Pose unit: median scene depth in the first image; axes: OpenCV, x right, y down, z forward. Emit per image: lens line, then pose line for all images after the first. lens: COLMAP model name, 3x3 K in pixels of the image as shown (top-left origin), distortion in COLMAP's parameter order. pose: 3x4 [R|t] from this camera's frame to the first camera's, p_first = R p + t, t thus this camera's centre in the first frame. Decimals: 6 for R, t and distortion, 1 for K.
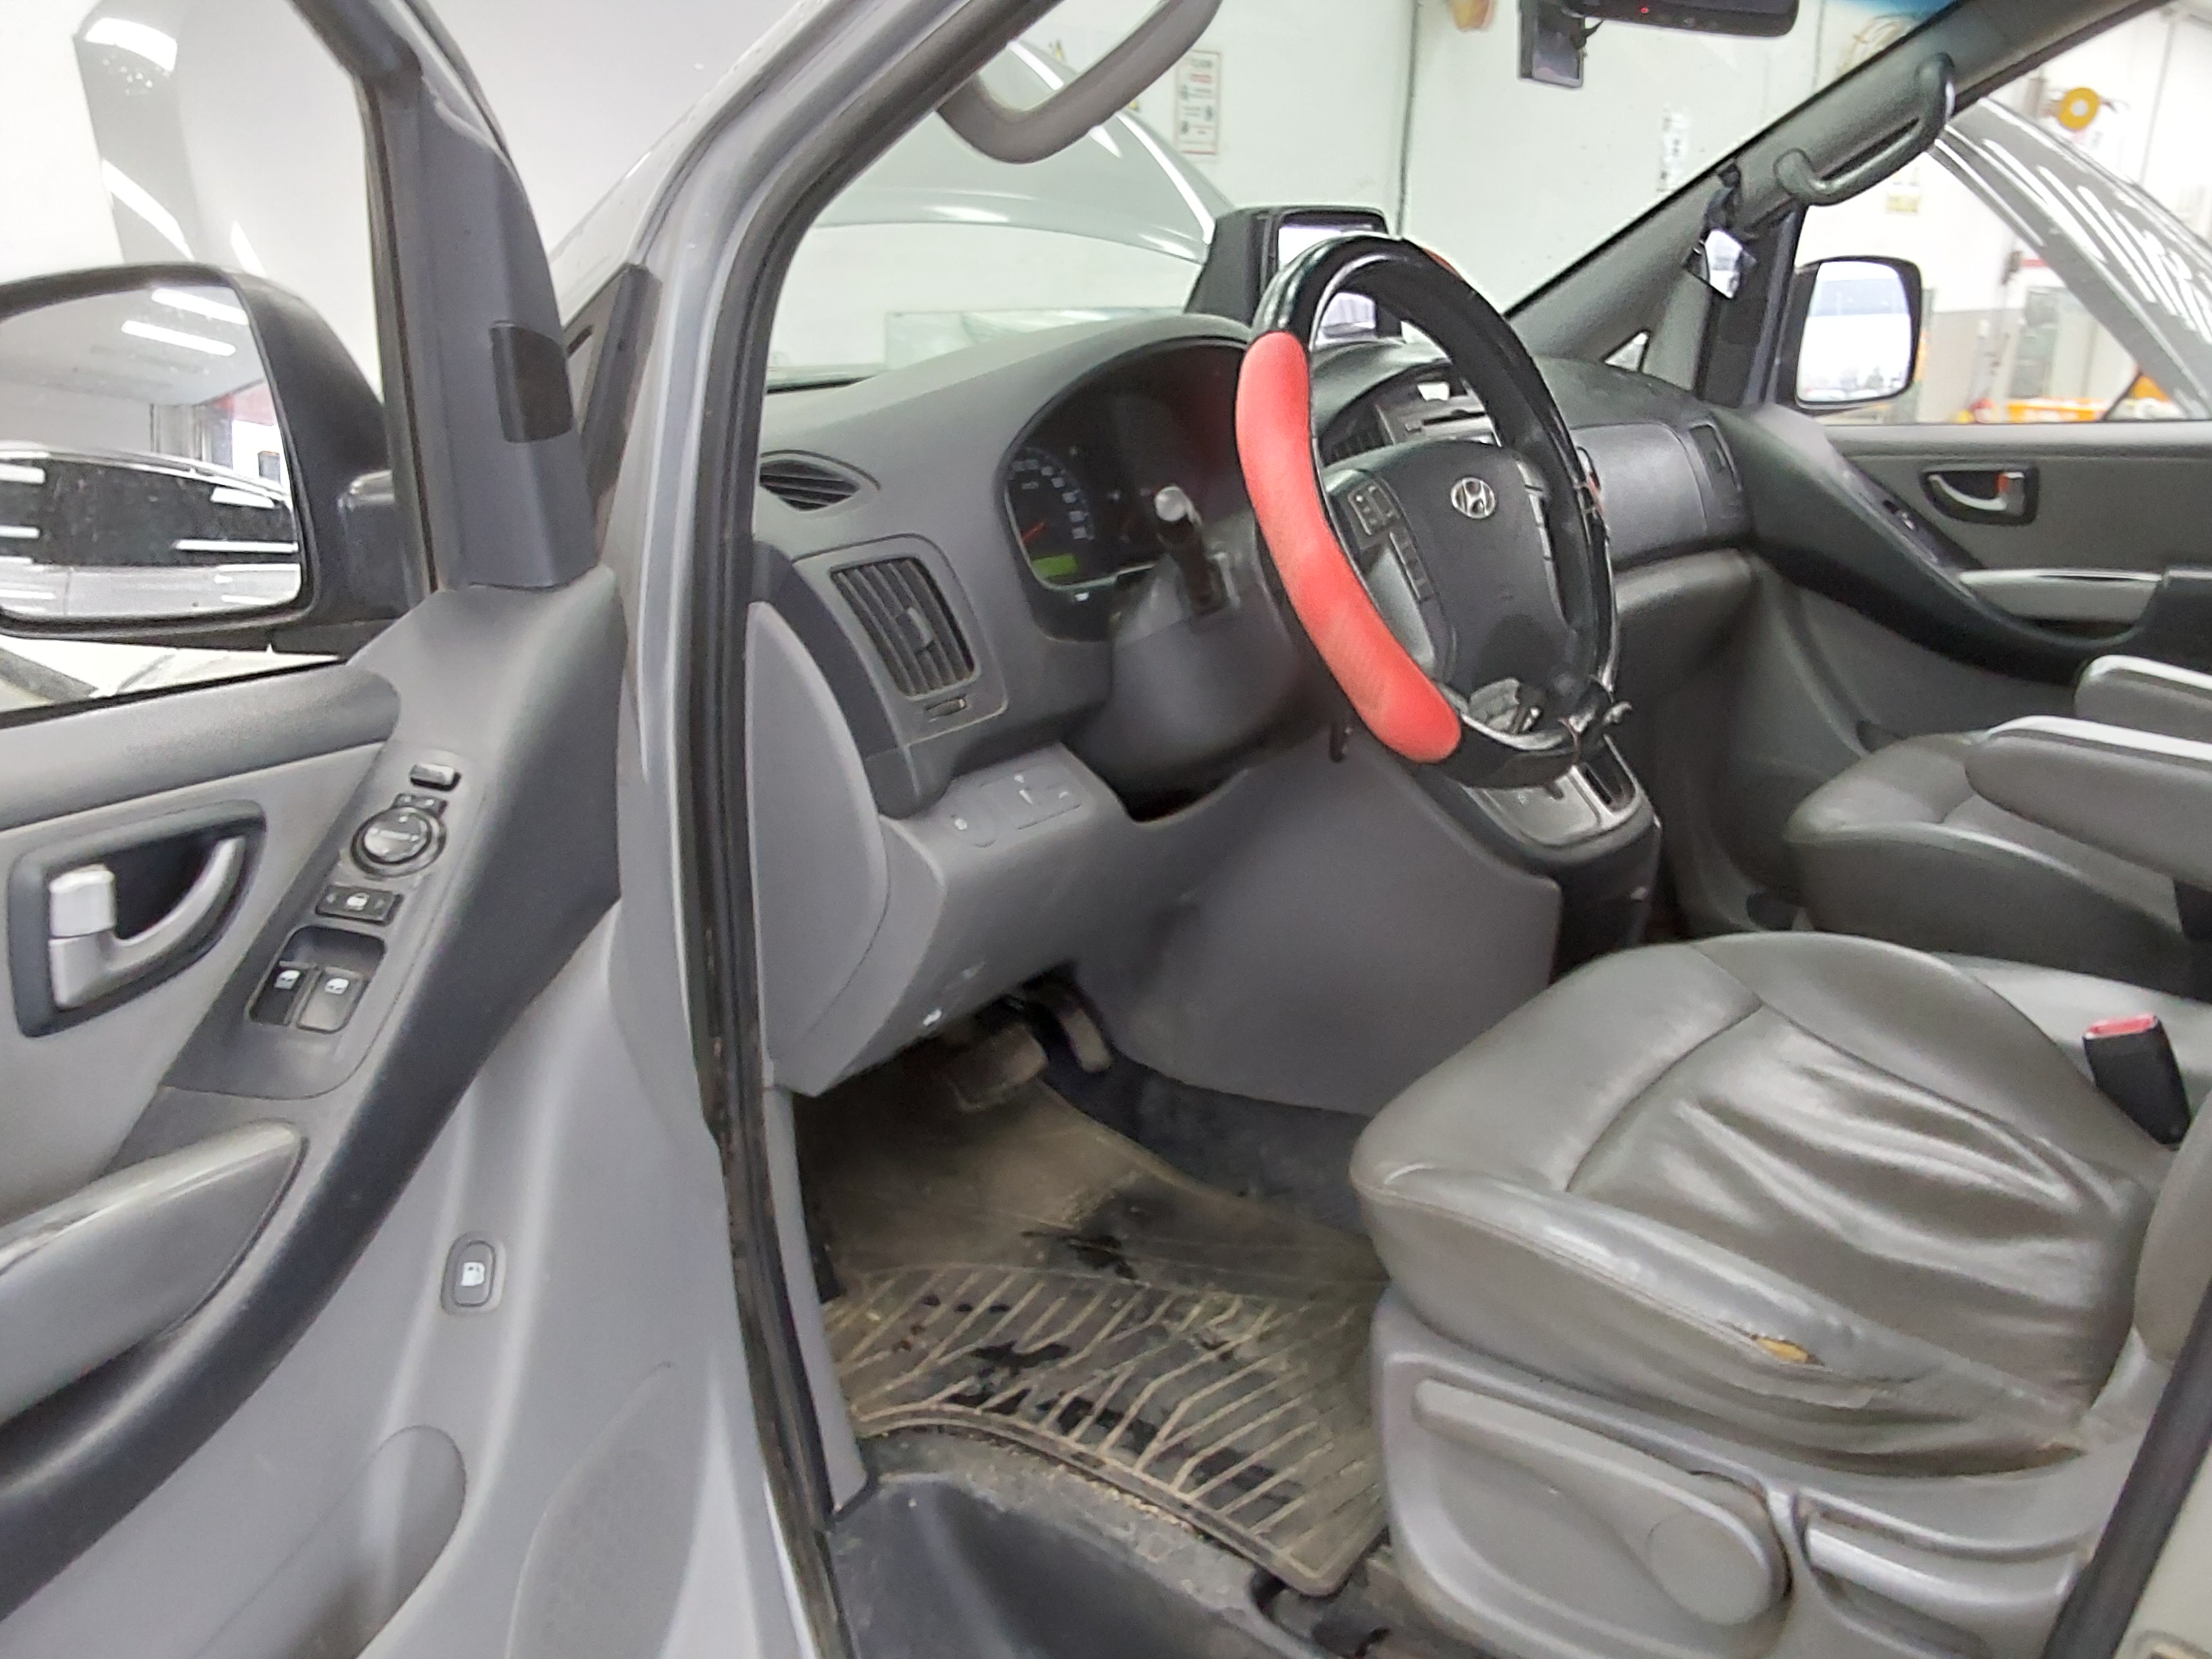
lens RADIAL K [[1721.4, 0, 1118.0], [0, 1721.4, 829.8], [0, 0, 1]] dist [0.031197, -0.001436]
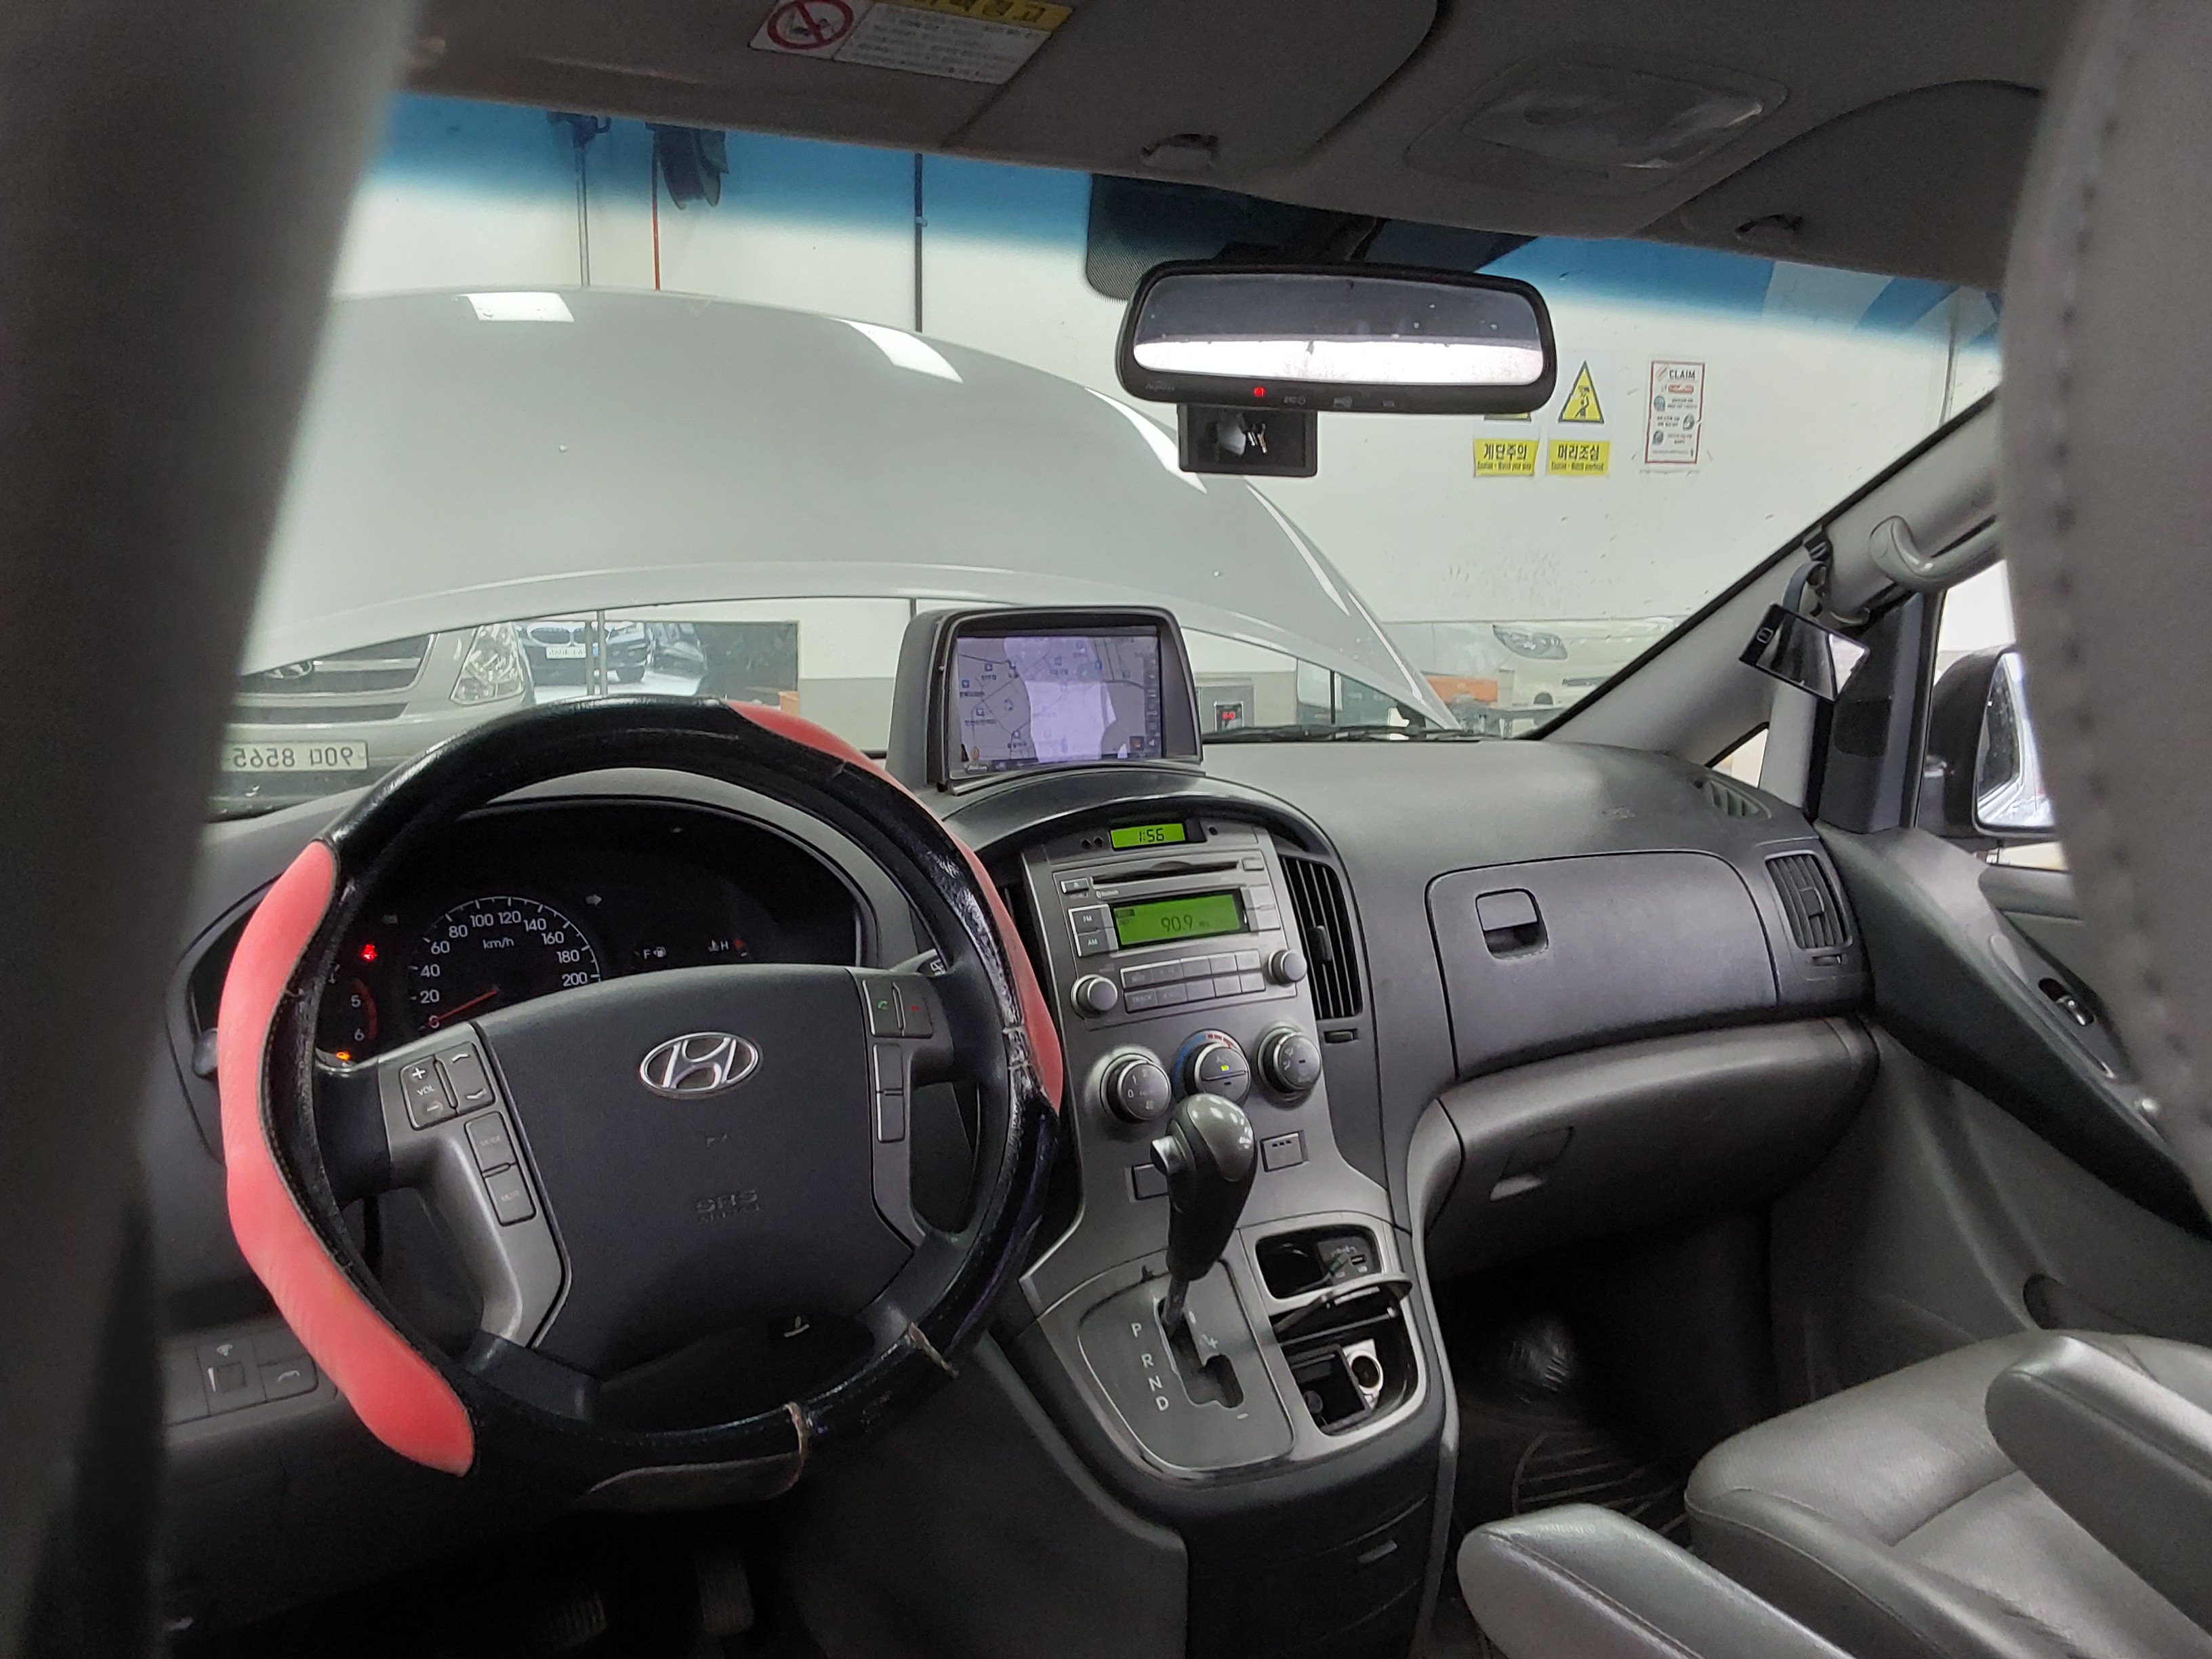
lens RADIAL K [[1721.4, 0, 1106.5], [0, 1721.4, 842.3], [0, 0, 1]] dist [0.031197, -0.001436]
pose [[0.945418, 0.065132, -0.319285, 0.304384], [-0.112450, 0.984841, -0.132071, -0.108078], [0.305843, 0.160766, 0.938411, 0.195614]]
